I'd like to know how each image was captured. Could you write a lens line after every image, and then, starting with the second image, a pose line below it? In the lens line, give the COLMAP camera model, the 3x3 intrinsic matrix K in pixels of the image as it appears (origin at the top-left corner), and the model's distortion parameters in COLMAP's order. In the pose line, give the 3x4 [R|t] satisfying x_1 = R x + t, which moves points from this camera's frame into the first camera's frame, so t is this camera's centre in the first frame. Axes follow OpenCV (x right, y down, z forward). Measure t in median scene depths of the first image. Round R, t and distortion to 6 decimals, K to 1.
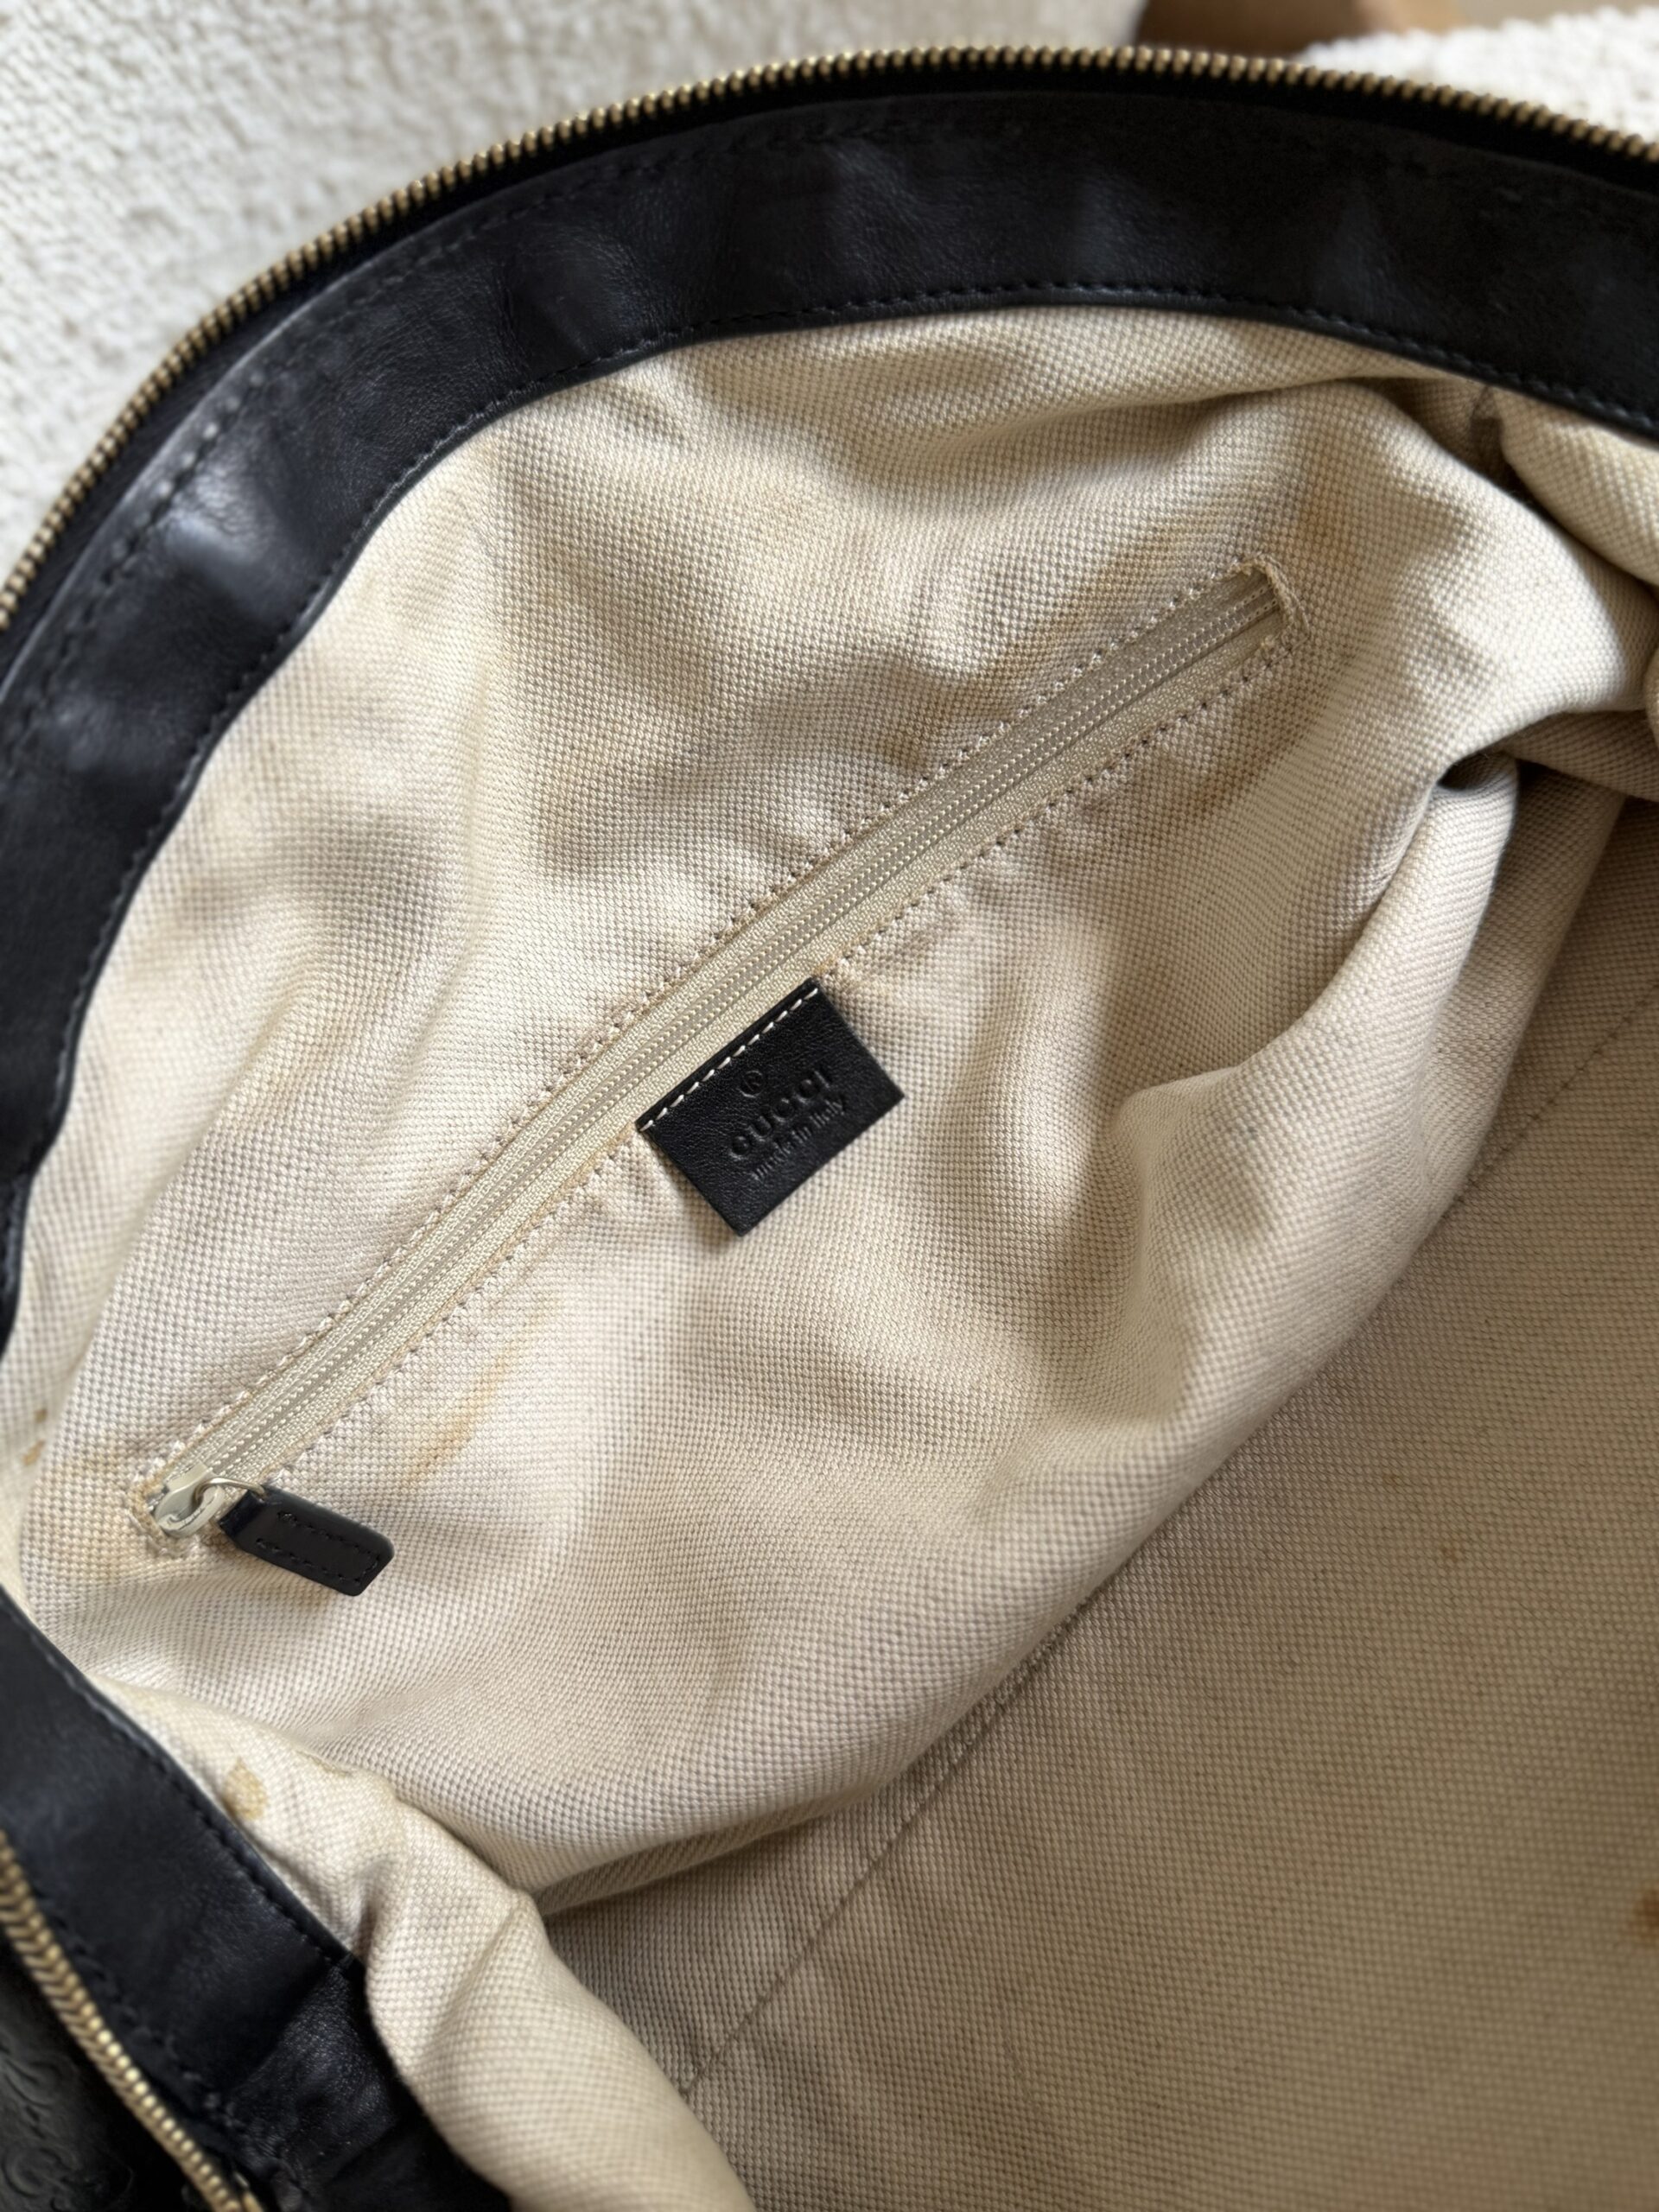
lens RADIAL K [[1610.6, 0, 829.5], [0, 1610.6, 1106.0], [0, 0, 1]] dist [0.000362, -0.000013]
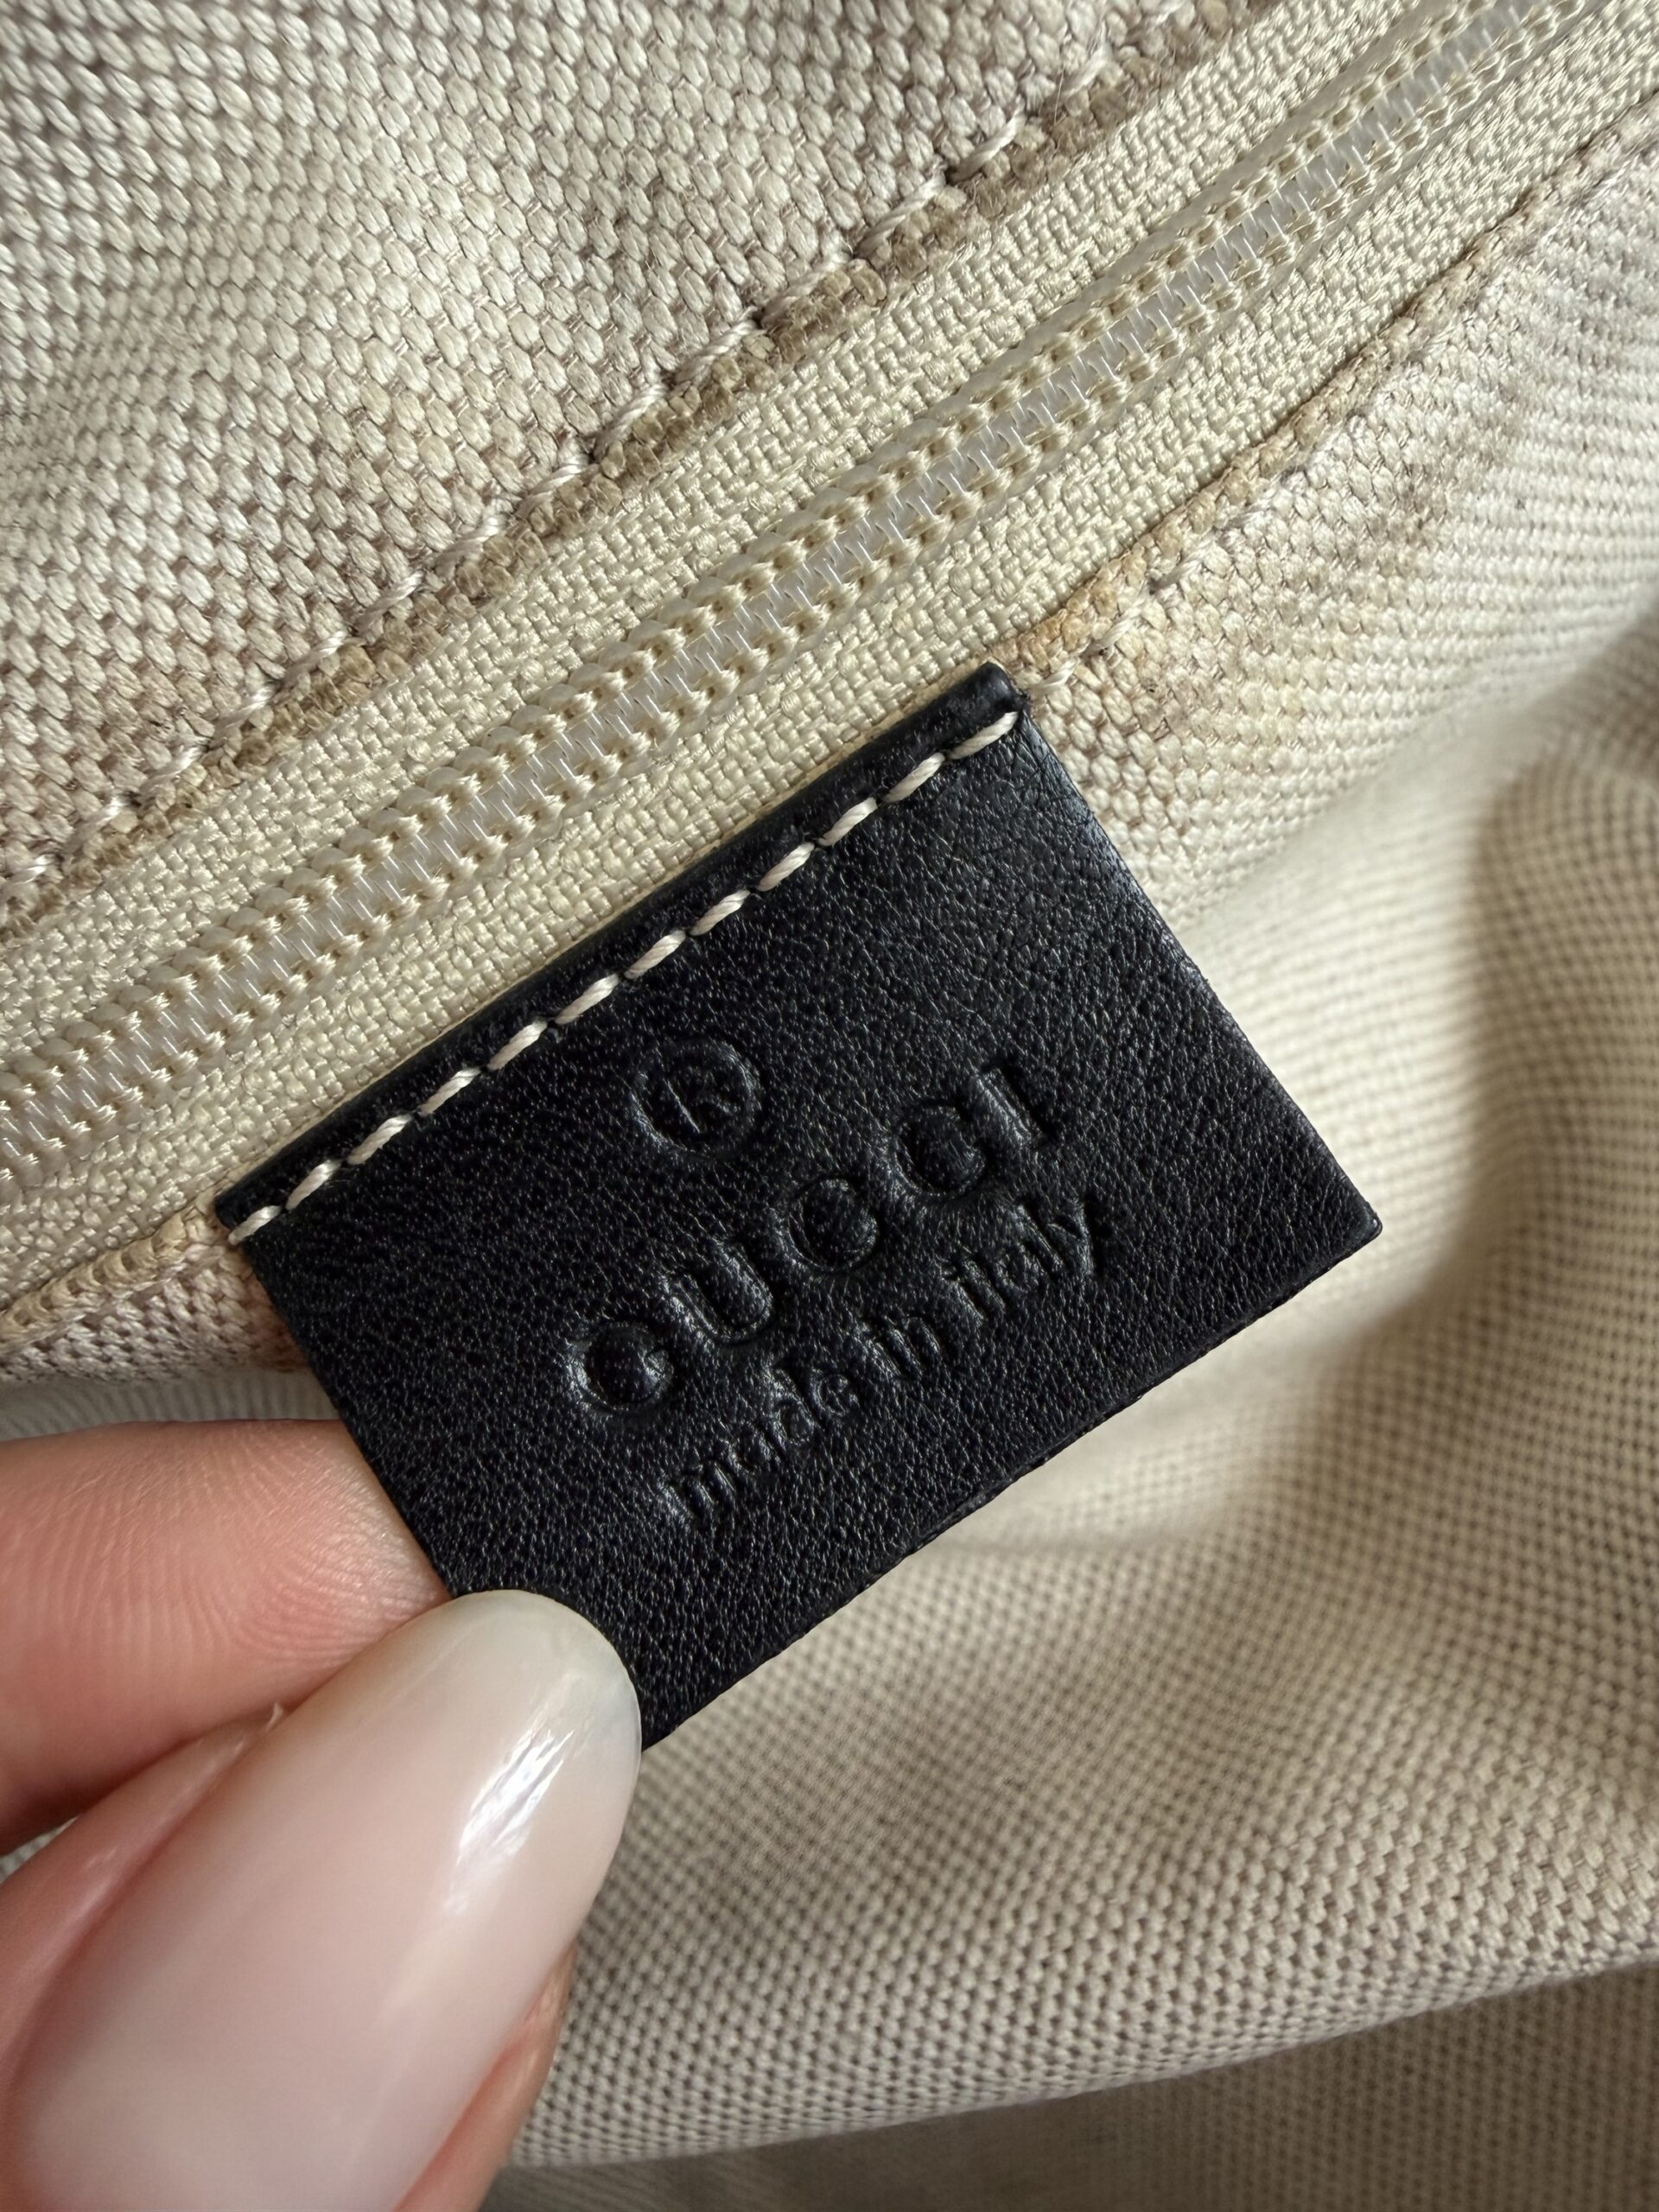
lens RADIAL K [[1554.2, 0, 829.5], [0, 1554.2, 1106.0], [0, 0, 1]] dist [-0.001594, -0.000140]
pose [[0.994805, 0.098024, -0.027464, -0.020890], [-0.093968, 0.987995, 0.122620, -0.043187], [0.039154, -0.119403, 0.992074, 0.771843]]
